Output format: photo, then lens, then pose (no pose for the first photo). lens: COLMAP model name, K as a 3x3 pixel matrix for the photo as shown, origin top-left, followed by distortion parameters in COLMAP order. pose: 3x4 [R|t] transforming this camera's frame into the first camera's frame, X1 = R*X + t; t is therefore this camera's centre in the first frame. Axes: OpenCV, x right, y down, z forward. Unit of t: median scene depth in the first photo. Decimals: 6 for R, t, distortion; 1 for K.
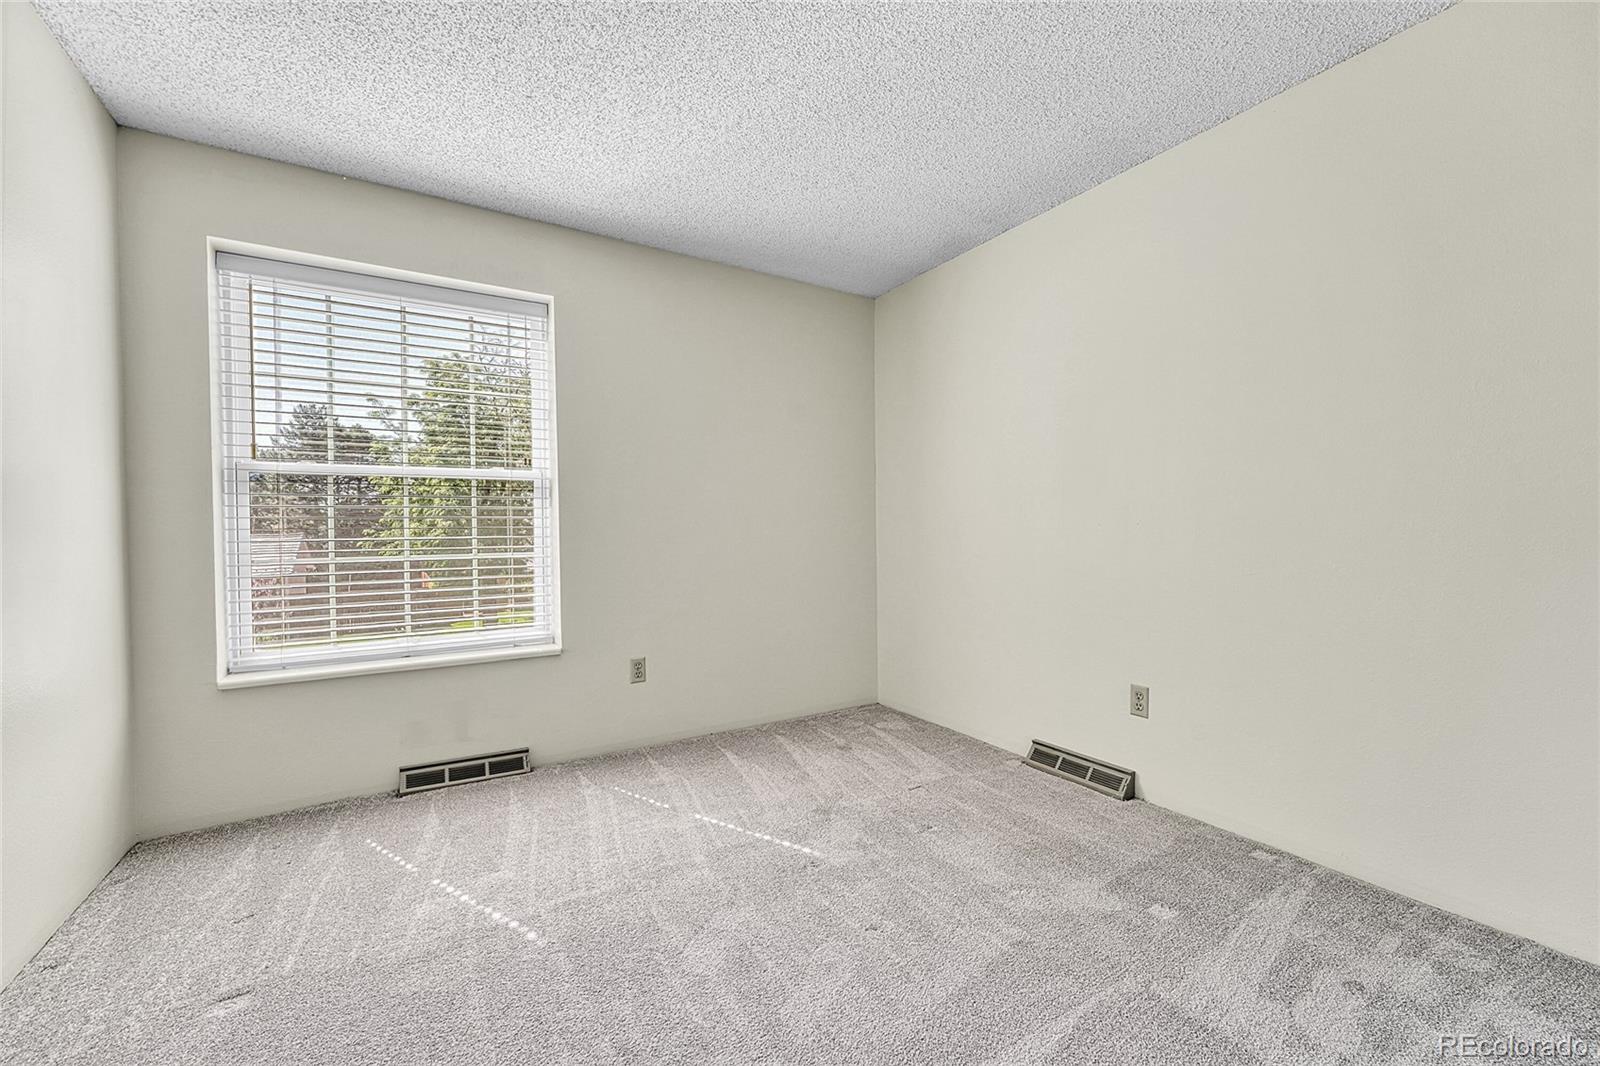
lens RADIAL K [[622.7, 0, 795.2], [0, 622.7, 533.7], [0, 0, 1]] dist [0.001479, 0.000111]
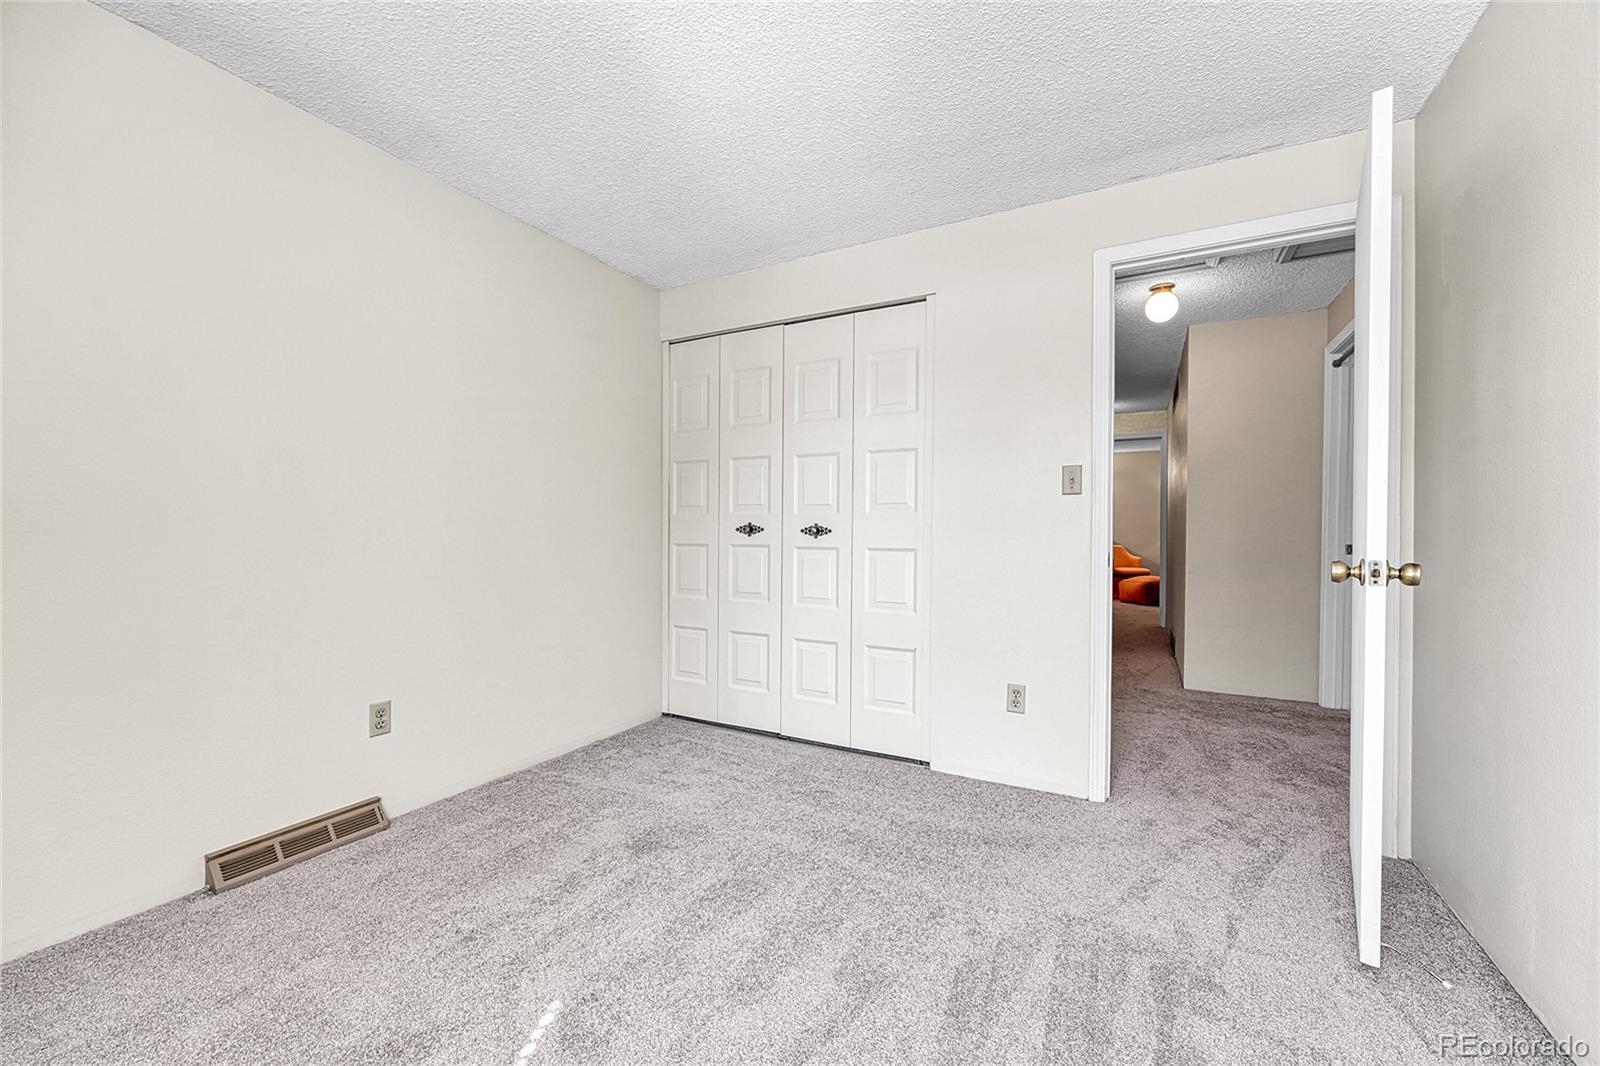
lens RADIAL K [[622.7, 0, 801.9], [0, 622.7, 539.4], [0, 0, 1]] dist [0.001479, 0.000111]
pose [[-0.493876, -0.003170, 0.869527, -0.578709], [-0.000146, 0.999994, 0.003563, -0.005285], [-0.869532, 0.001633, -0.493873, 0.910941]]
